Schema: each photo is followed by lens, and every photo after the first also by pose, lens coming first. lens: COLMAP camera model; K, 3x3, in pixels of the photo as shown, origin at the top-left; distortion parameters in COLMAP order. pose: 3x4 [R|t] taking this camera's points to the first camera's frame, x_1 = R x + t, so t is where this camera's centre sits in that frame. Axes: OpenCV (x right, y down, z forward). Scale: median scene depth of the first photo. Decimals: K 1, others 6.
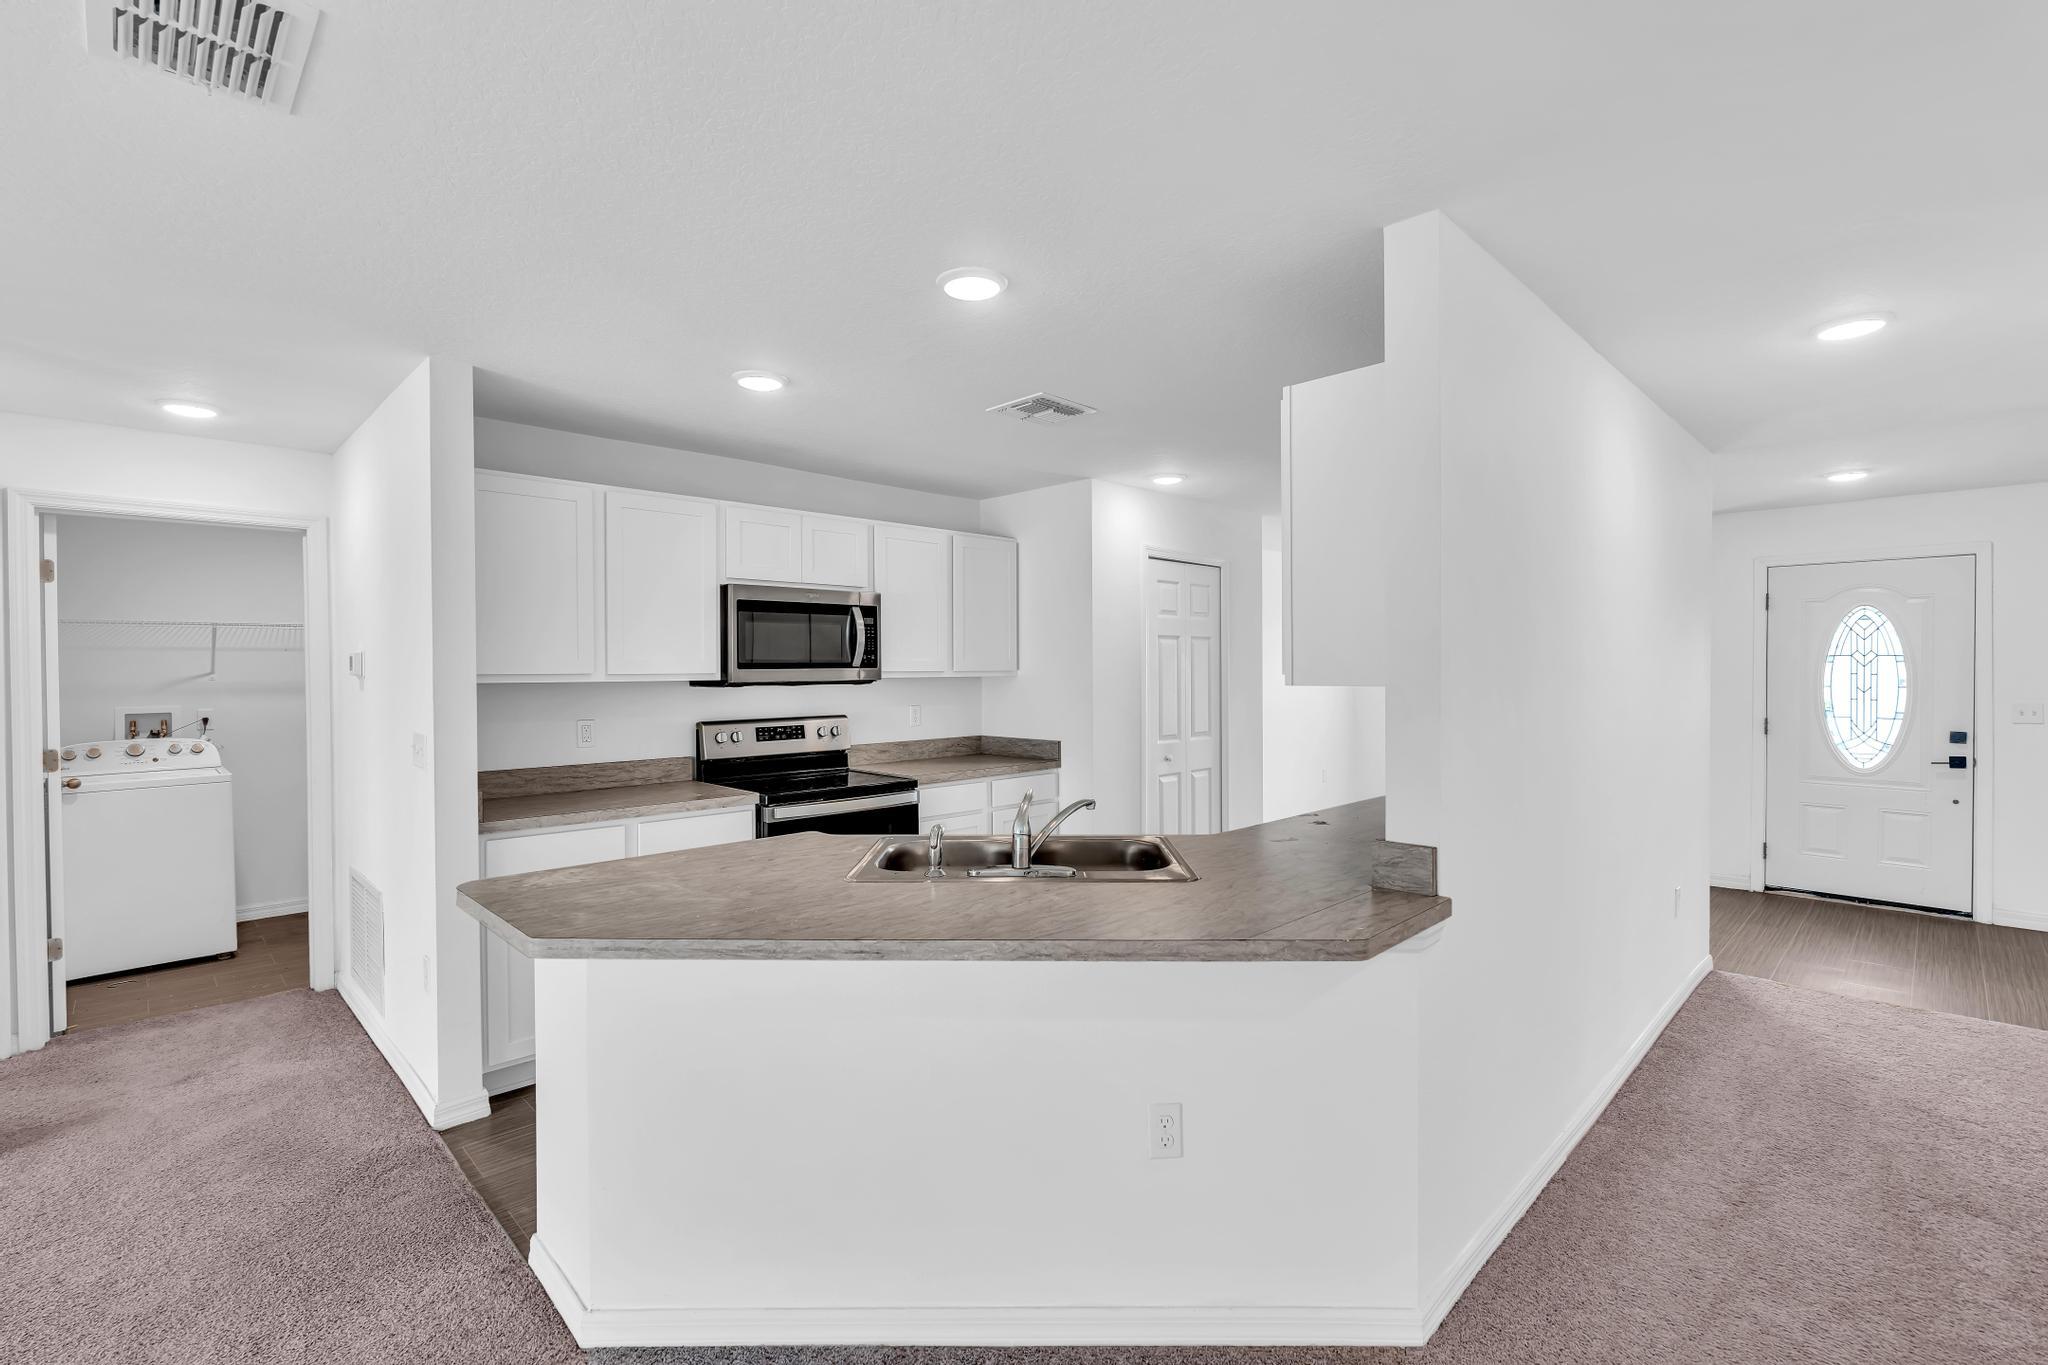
lens RADIAL K [[913.1, 0, 1024.1], [0, 913.1, 679.6], [0, 0, 1]] dist [-0.001063, 0.000033]
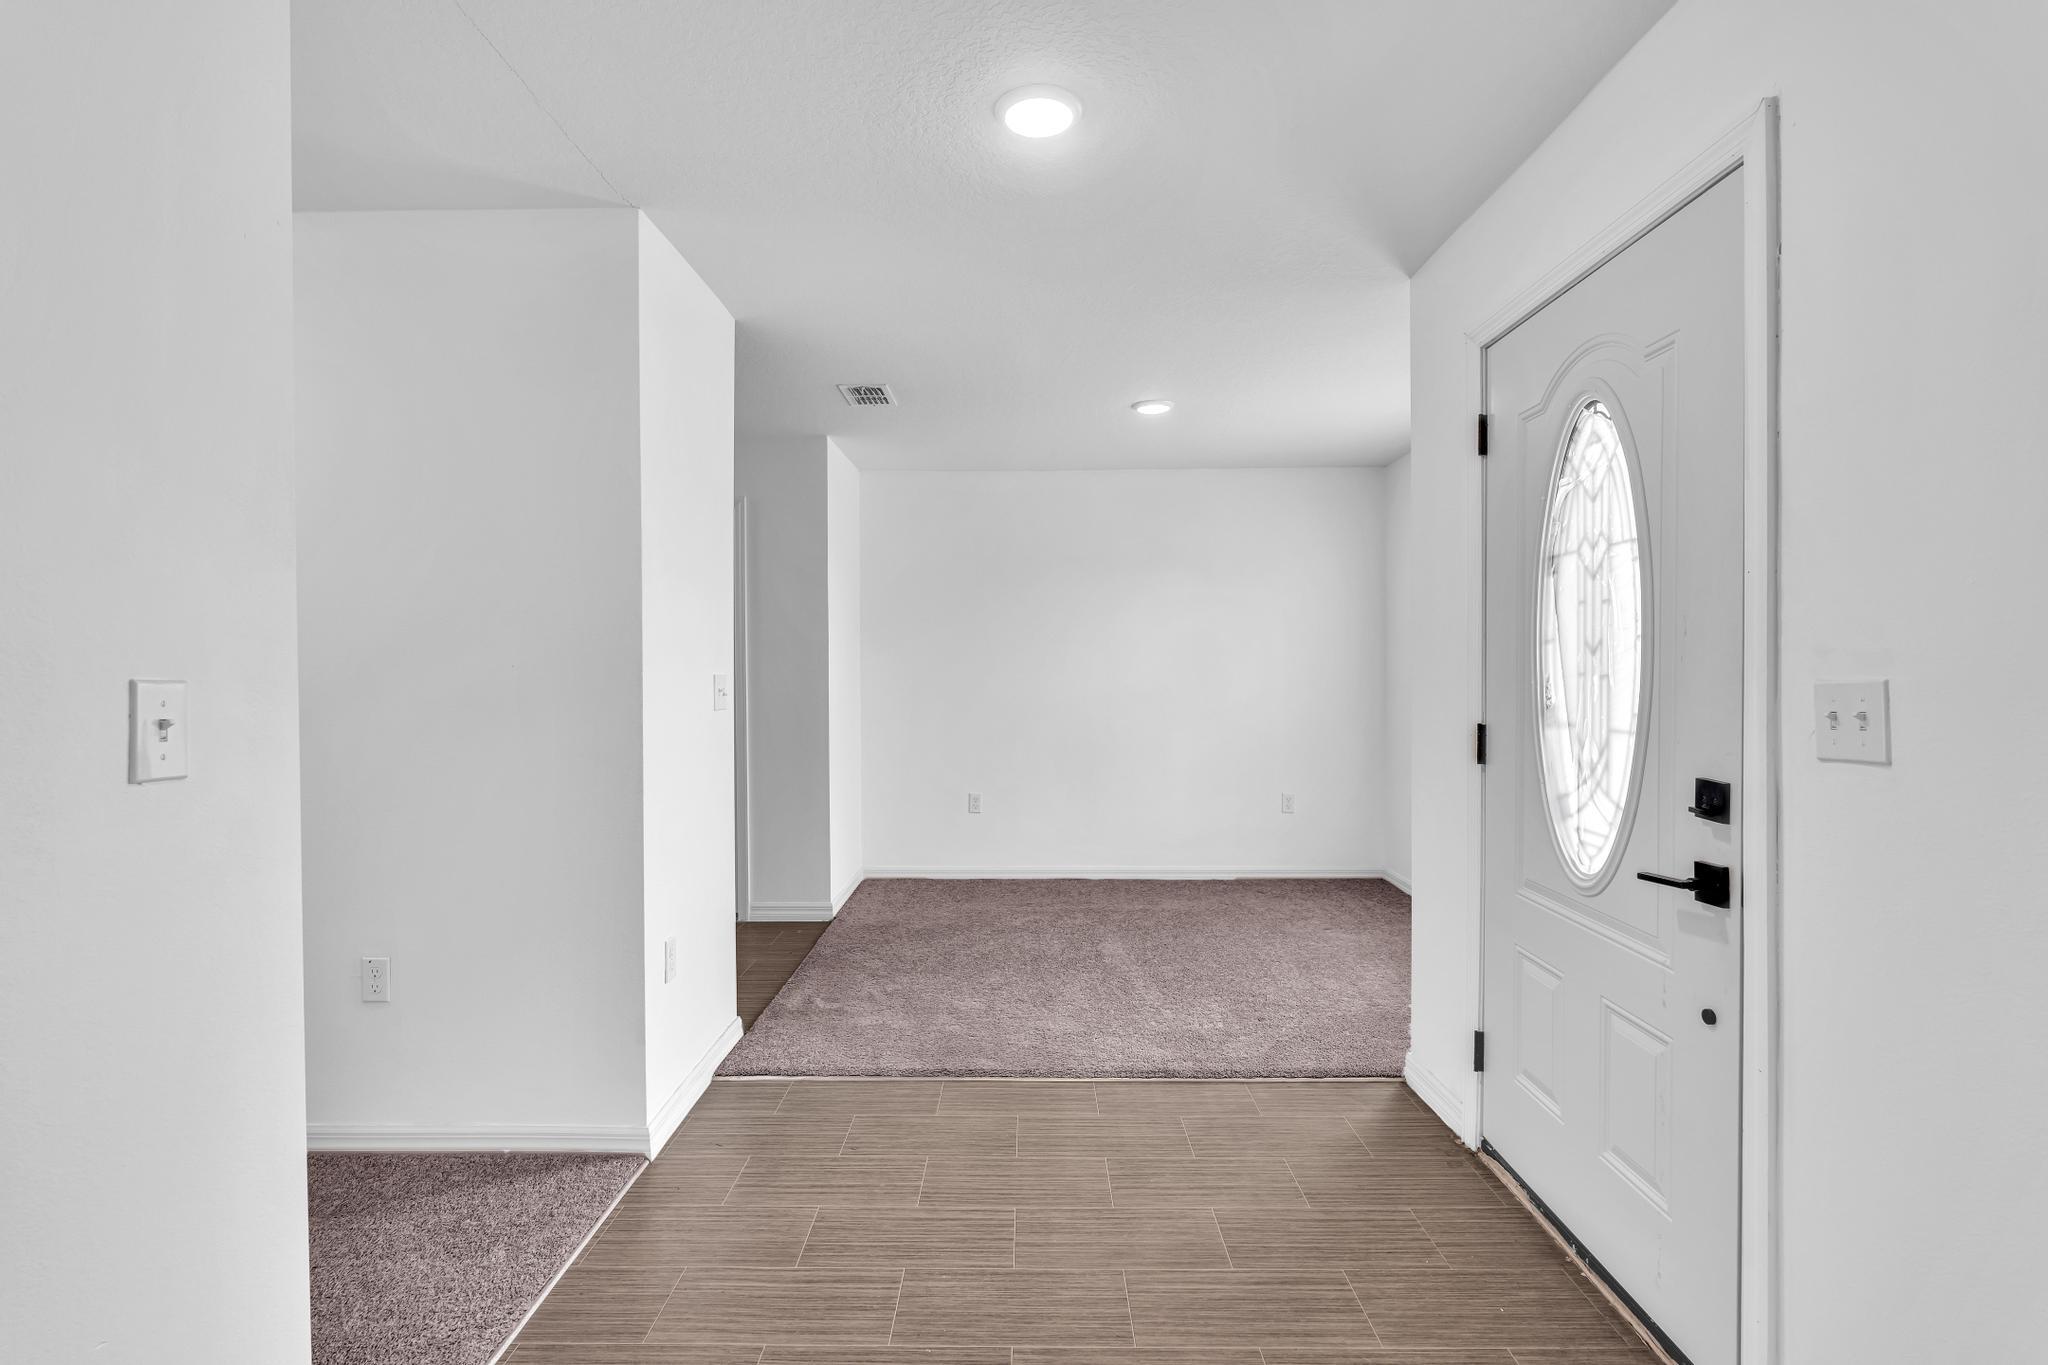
lens RADIAL K [[961.3, 0, 1024.0], [0, 961.3, 682.5], [0, 0, 1]] dist [-0.000266, -0.000029]
pose [[0.710311, 0.010109, -0.703816, 1.401700], [-0.007495, 0.999949, 0.006798, 0.032263], [0.703848, 0.000447, 0.710350, 0.804362]]
